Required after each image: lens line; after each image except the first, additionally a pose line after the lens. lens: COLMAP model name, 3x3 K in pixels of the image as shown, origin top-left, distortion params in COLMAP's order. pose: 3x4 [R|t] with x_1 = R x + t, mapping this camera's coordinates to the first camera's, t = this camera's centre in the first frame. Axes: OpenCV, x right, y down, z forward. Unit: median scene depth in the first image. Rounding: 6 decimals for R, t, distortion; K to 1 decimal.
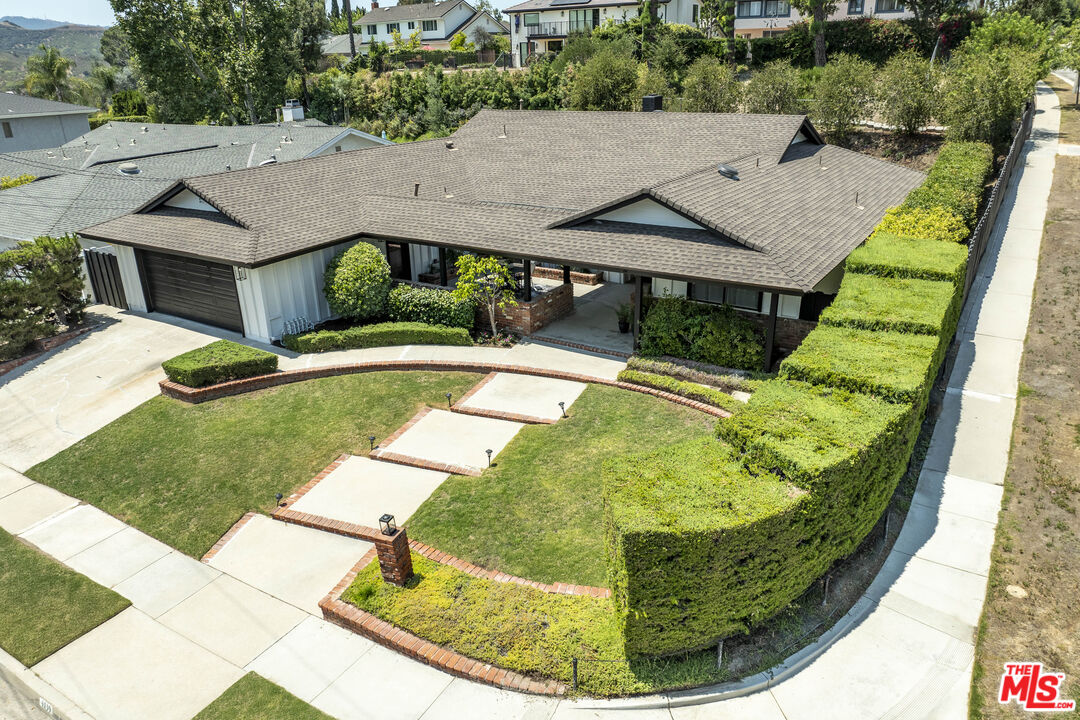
lens RADIAL K [[817.1, 0, 541.3], [0, 817.1, 357.9], [0, 0, 1]] dist [-0.022807, 0.001536]
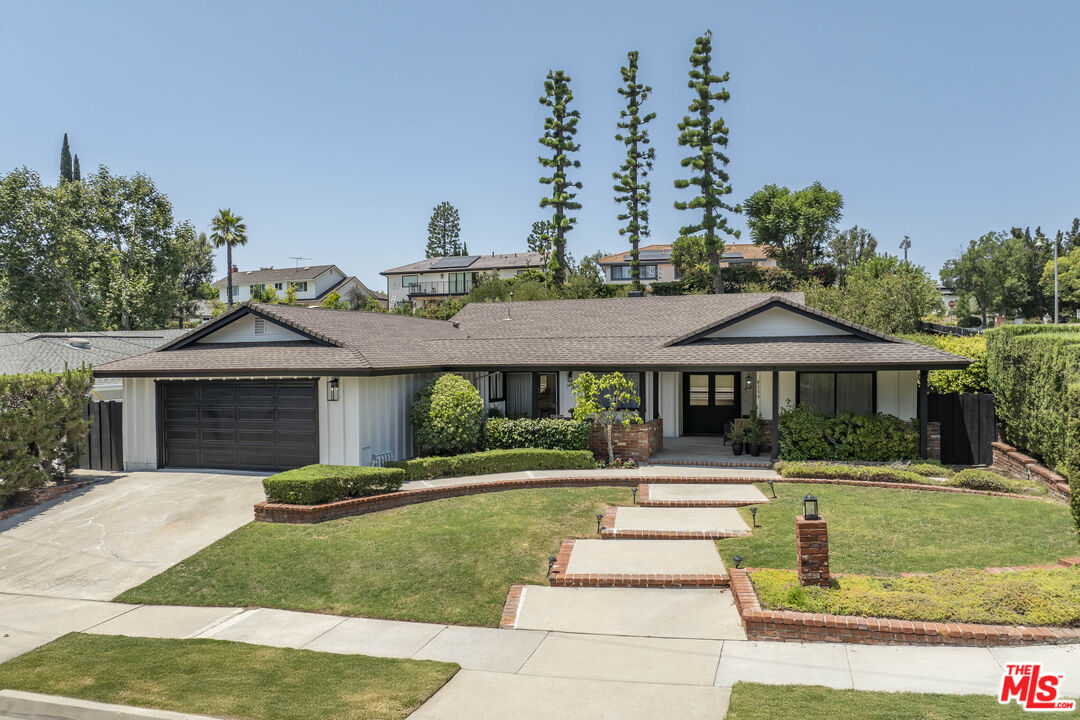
lens RADIAL K [[817.1, 0, 543.3], [0, 817.1, 368.3], [0, 0, 1]] dist [-0.022807, 0.001536]
pose [[0.962778, 0.018675, 0.269646, -0.378766], [0.077268, 0.936962, -0.340781, 0.182348], [-0.259012, 0.348931, 0.900644, 0.139431]]
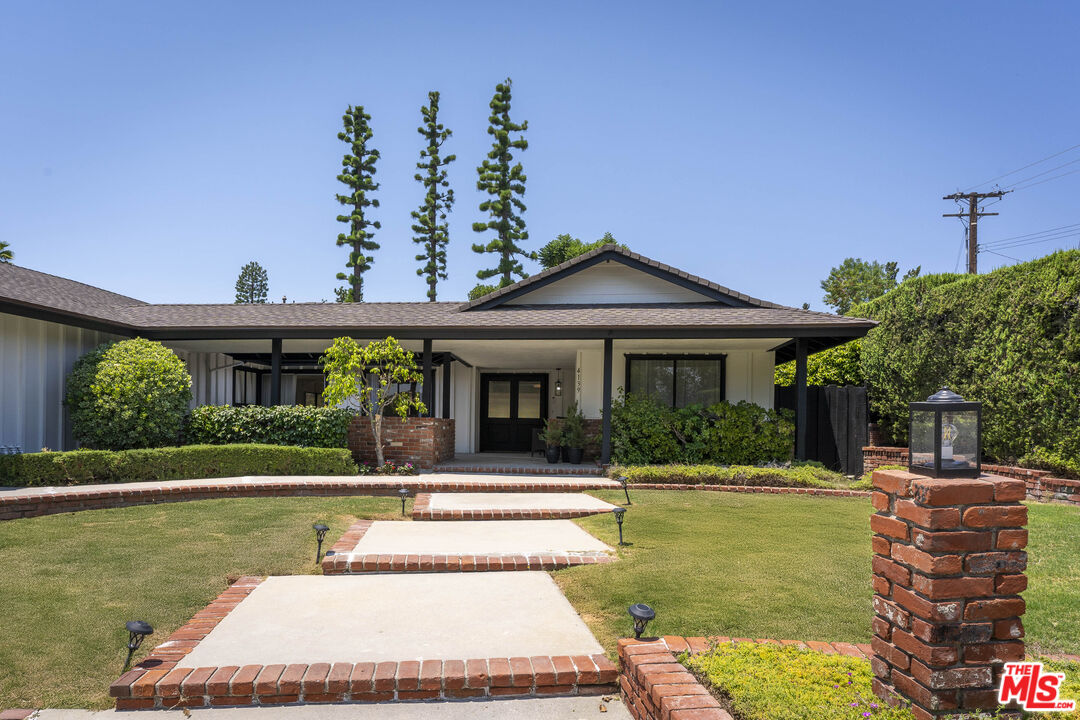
lens RADIAL K [[689.3, 0, 500.7], [0, 689.3, 439.1], [0, 0, 1]] dist [-0.009059, 0.006271]
pose [[0.886685, 0.033988, 0.461124, -0.222415], [0.129382, 0.939216, -0.318014, 0.137193], [-0.443904, 0.341639, 0.828391, 0.484674]]
